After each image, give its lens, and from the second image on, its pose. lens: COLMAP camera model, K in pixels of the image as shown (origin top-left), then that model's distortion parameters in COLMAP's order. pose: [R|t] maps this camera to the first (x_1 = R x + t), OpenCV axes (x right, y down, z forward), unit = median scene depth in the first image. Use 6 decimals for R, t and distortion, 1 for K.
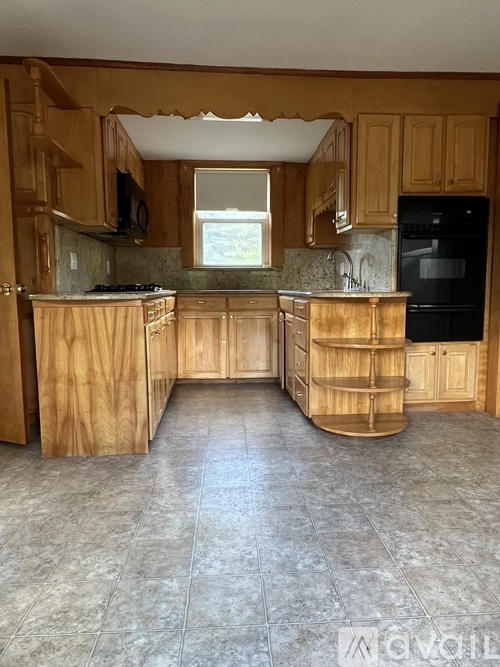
lens RADIAL K [[466.8, 0, 251.0], [0, 466.8, 334.9], [0, 0, 1]] dist [-0.009611, -0.002876]
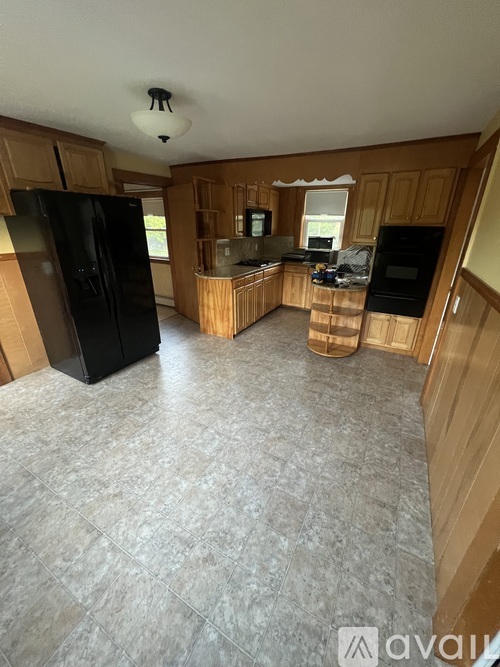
lens RADIAL K [[268.3, 0, 250.4], [0, 268.3, 331.2], [0, 0, 1]] dist [-0.001374, -0.000024]
pose [[0.844668, 0.212875, -0.491141, 0.513550], [-0.068320, 0.952892, 0.295514, -0.205785], [0.530912, -0.216057, 0.819422, -0.131729]]
